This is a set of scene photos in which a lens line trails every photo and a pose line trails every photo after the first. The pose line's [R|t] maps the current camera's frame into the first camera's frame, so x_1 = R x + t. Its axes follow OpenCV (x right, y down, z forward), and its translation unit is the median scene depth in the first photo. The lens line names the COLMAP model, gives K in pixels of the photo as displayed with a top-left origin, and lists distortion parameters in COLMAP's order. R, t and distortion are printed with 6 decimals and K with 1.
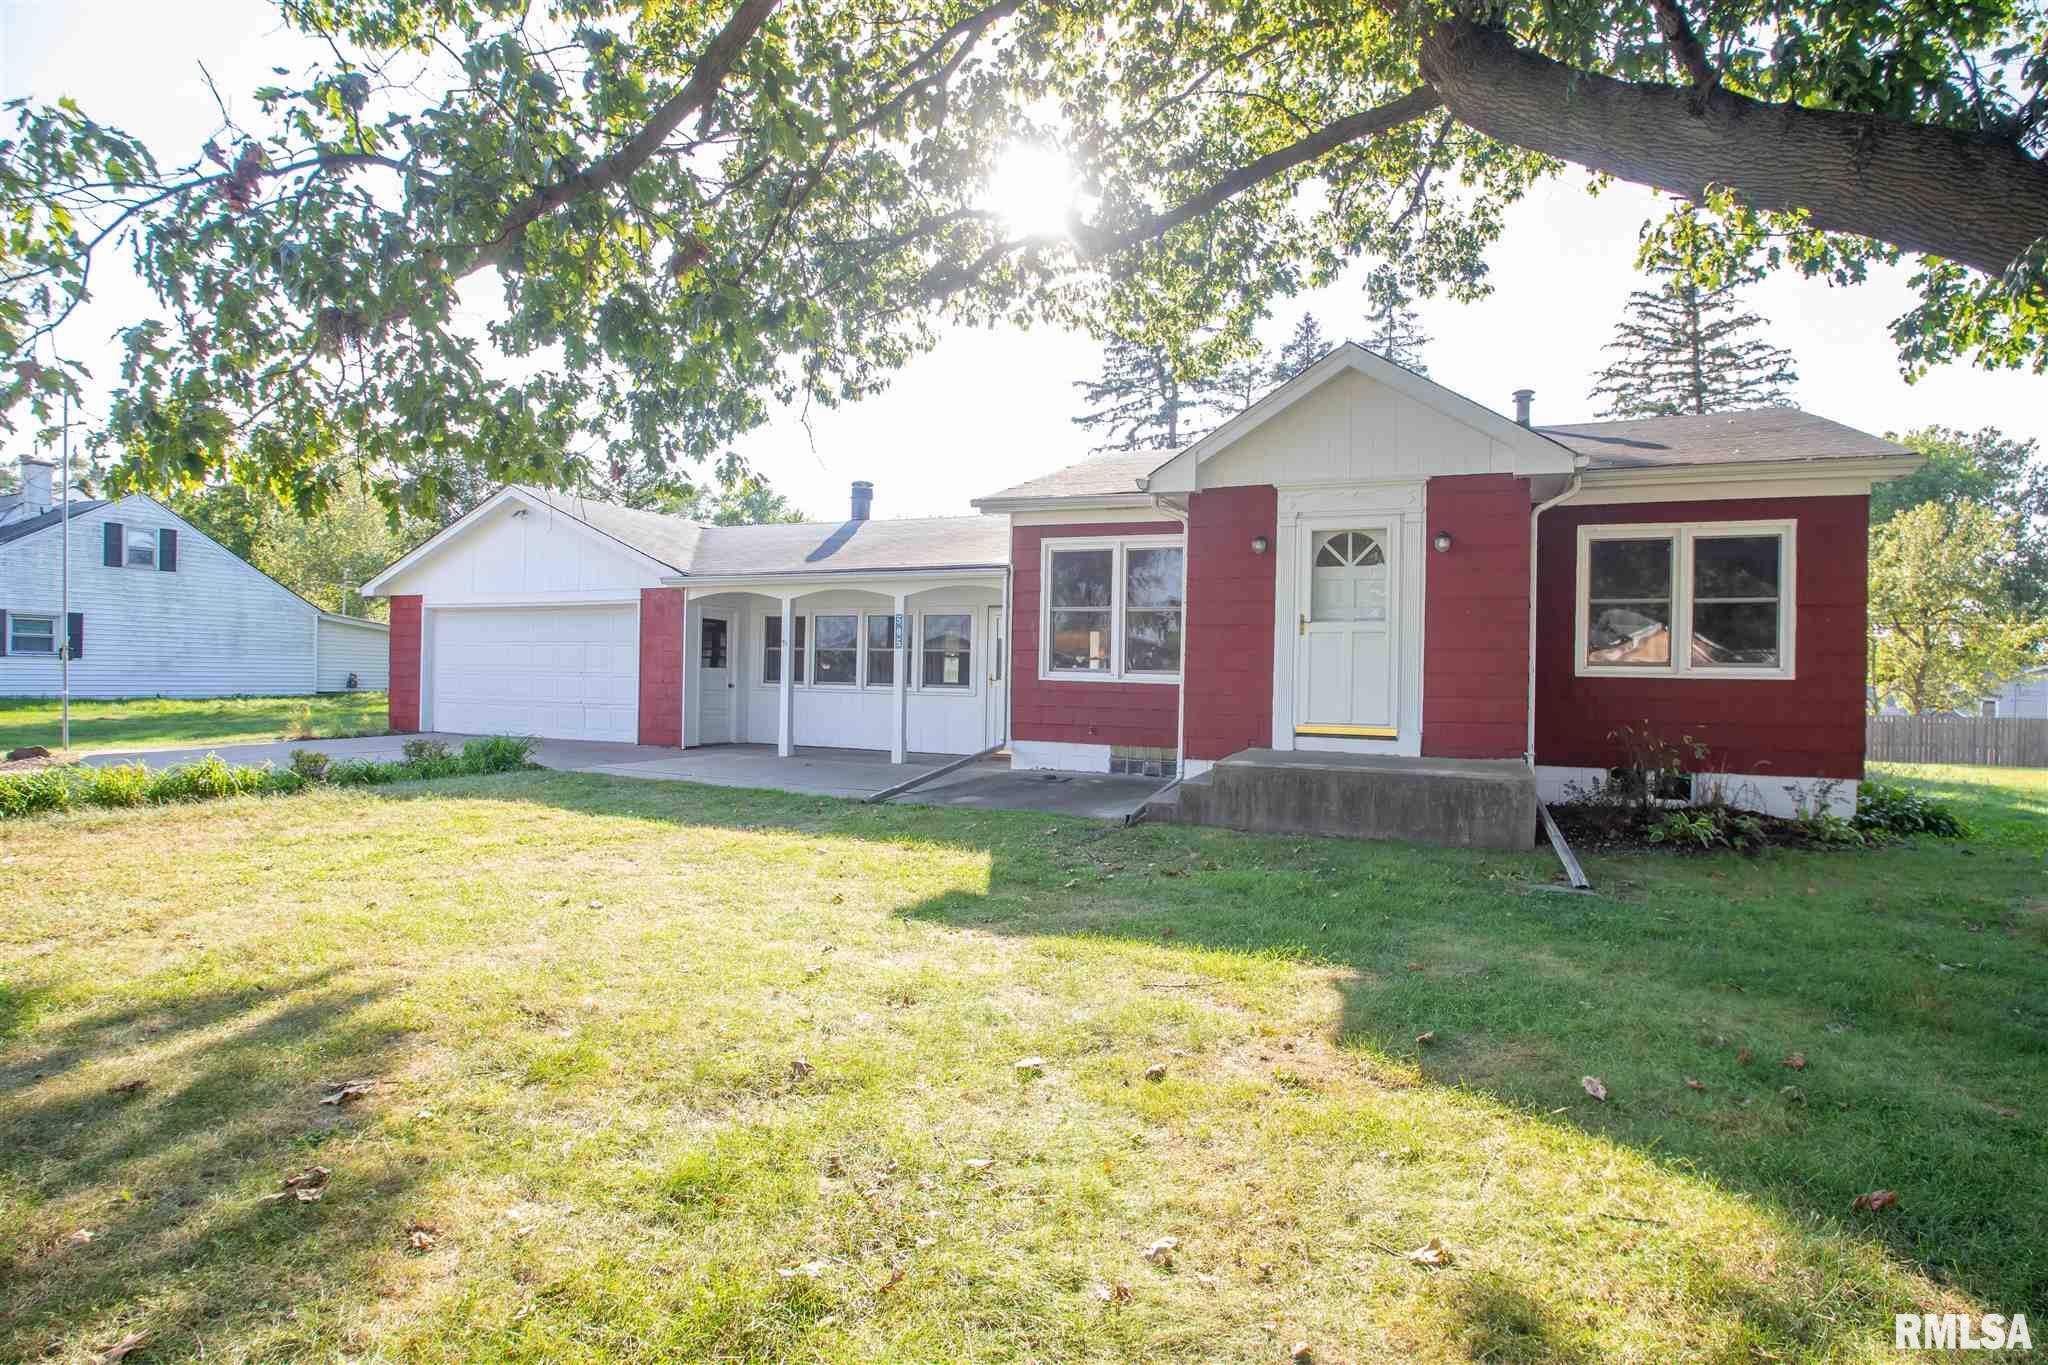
lens RADIAL K [[1071.6, 0, 1025.5], [0, 1071.6, 681.1], [0, 0, 1]] dist [-0.042868, 0.001877]
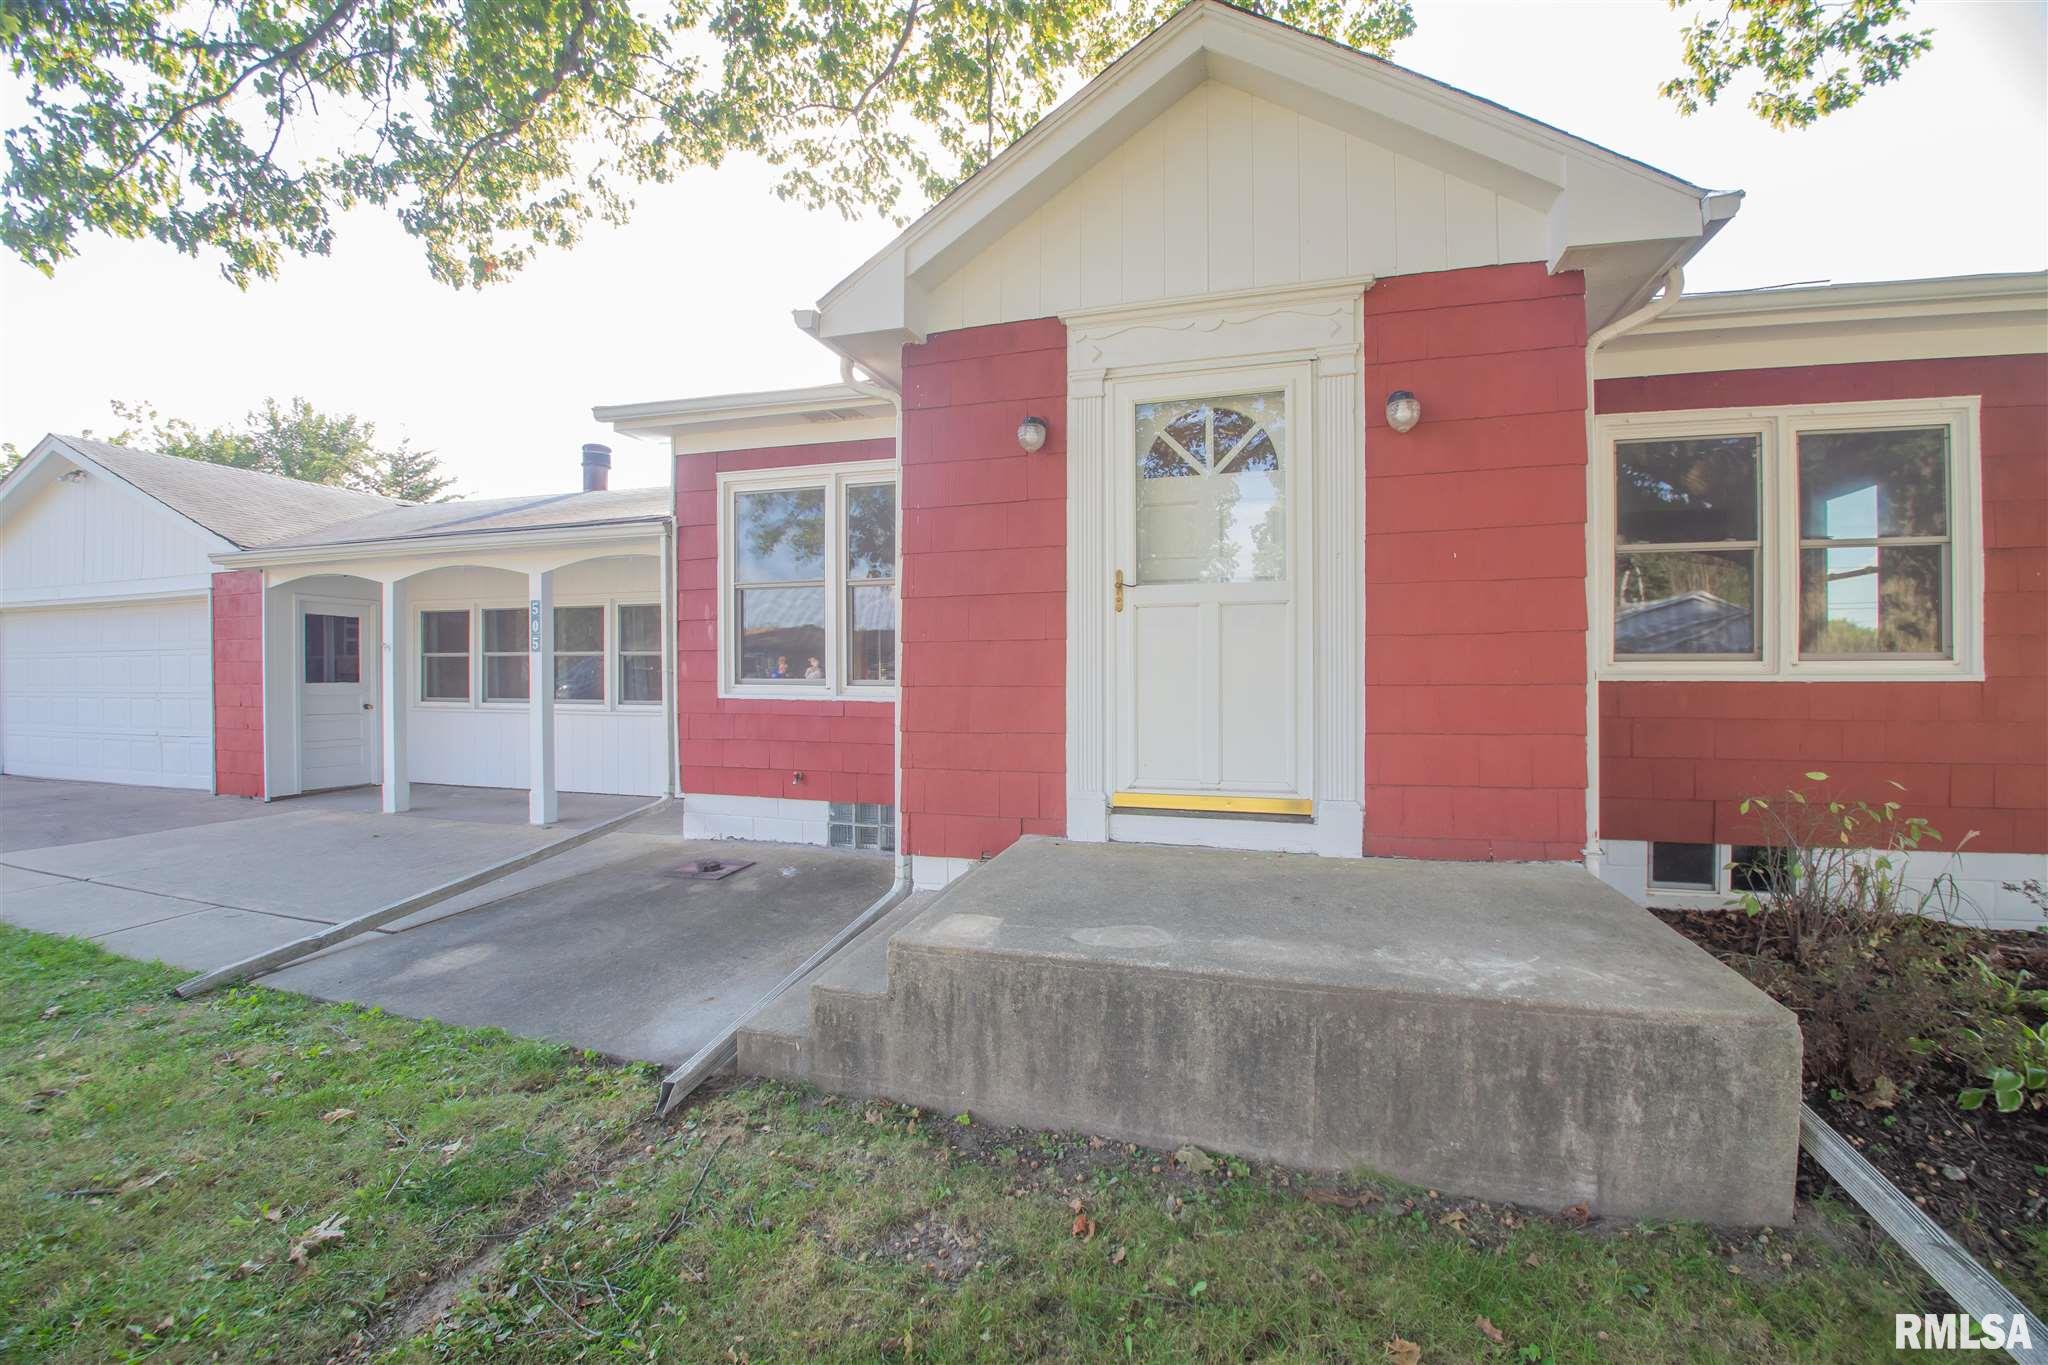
lens RADIAL K [[855.5, 0, 1027.6], [0, 855.5, 676.5], [0, 0, 1]] dist [-0.026577, -0.000203]
pose [[0.992316, -0.021000, 0.121932, 0.136080], [0.020575, 0.999777, 0.004751, -0.012840], [-0.122004, -0.002206, 0.992527, 0.496216]]
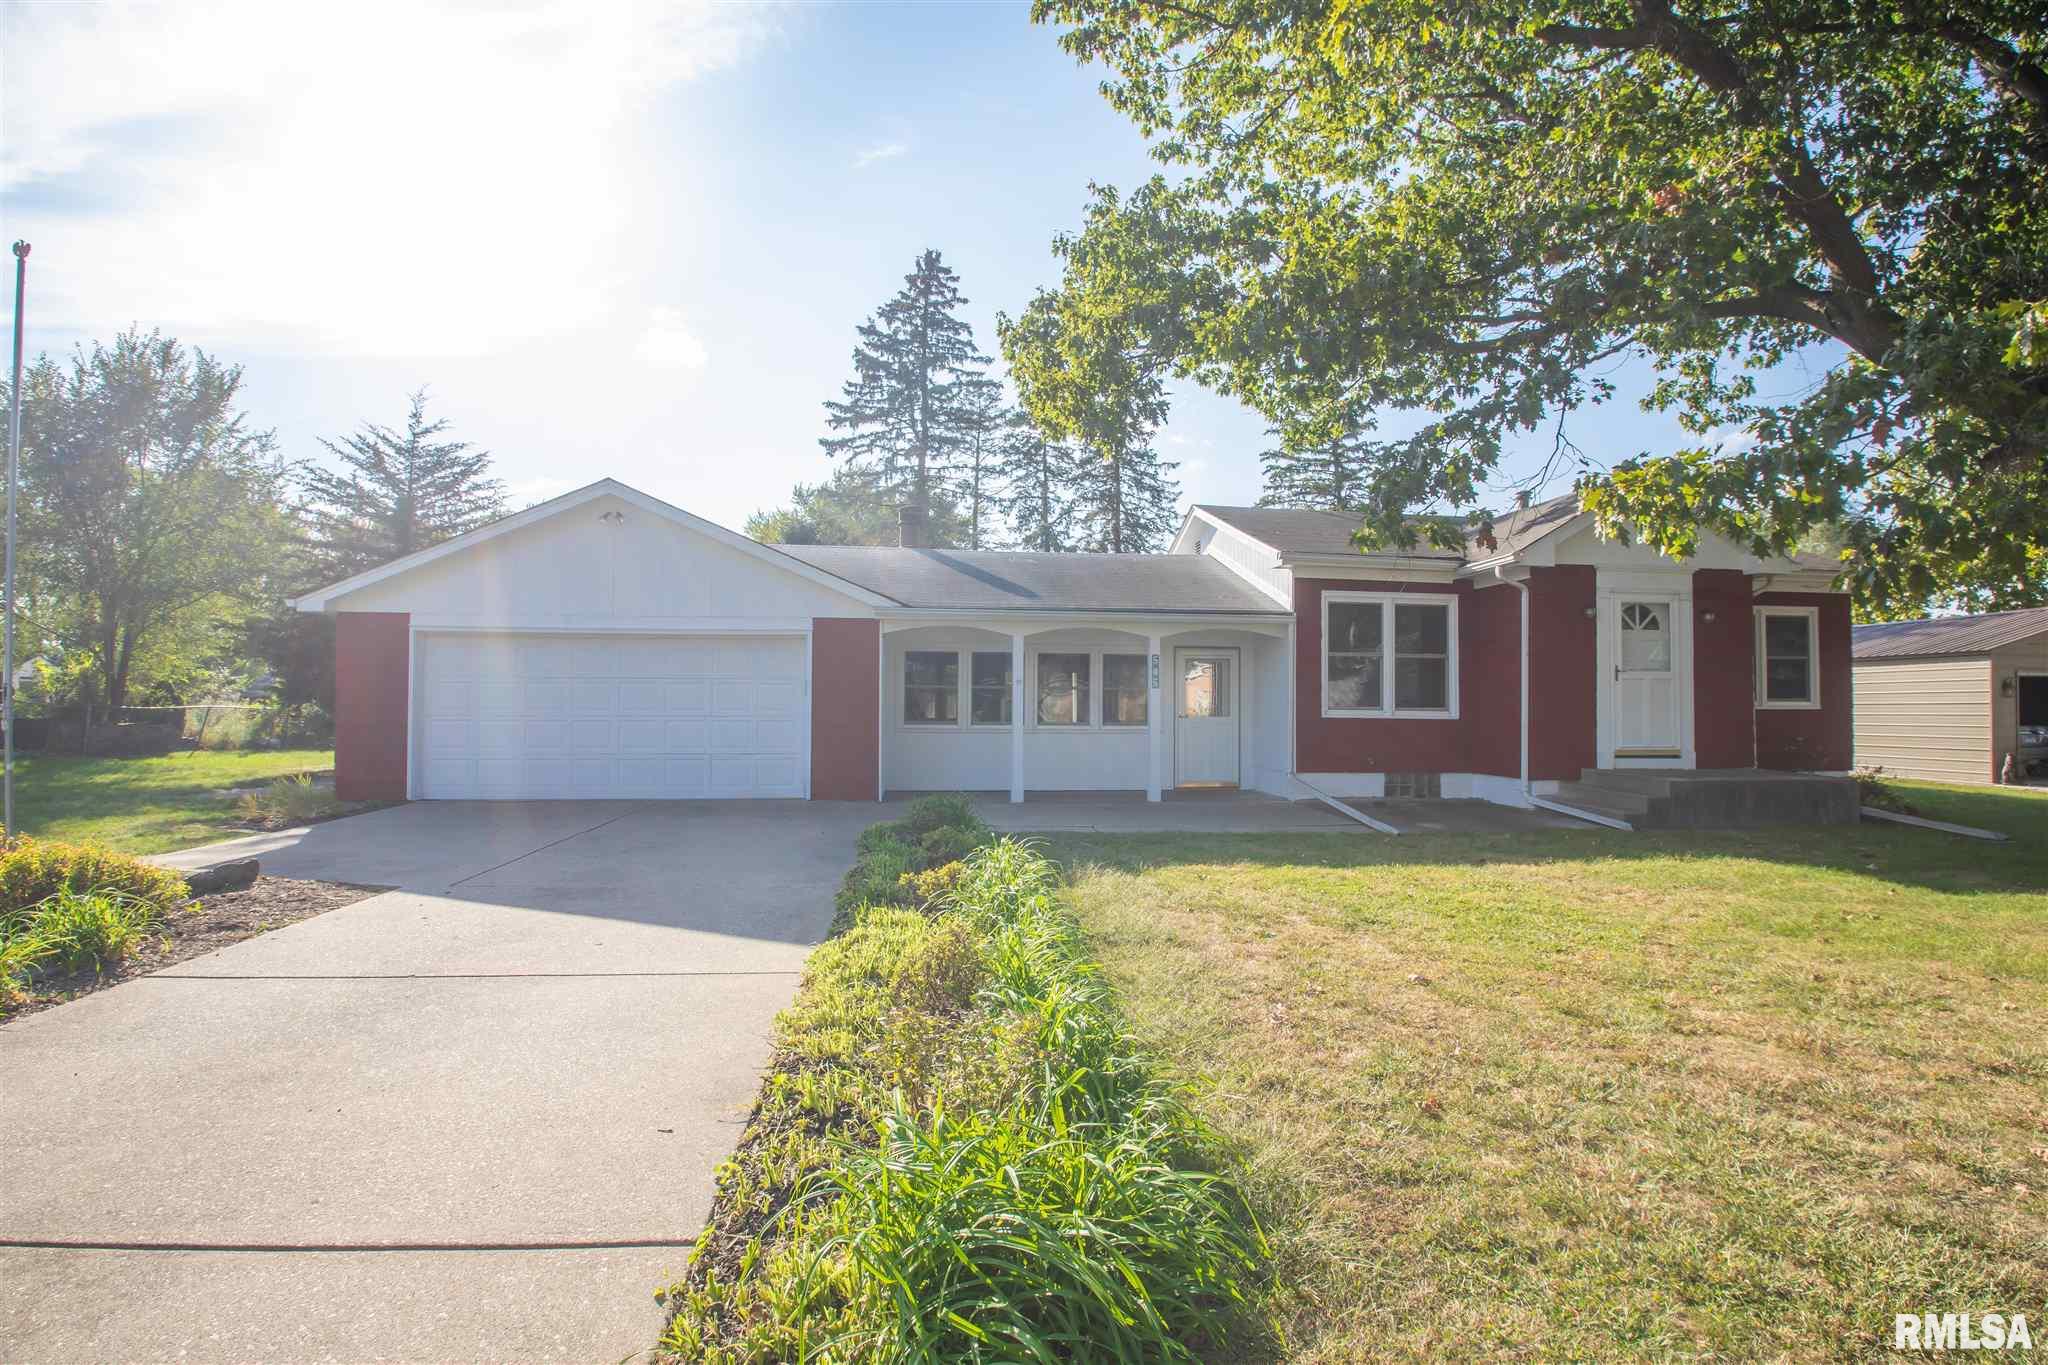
lens RADIAL K [[1071.6, 0, 1031.1], [0, 1071.6, 677.2], [0, 0, 1]] dist [-0.042868, 0.001877]
pose [[0.851841, 0.000198, 0.523801, -0.852033], [0.012428, 0.999711, -0.020589, -0.024445], [-0.523653, 0.024048, 0.851592, 0.219421]]
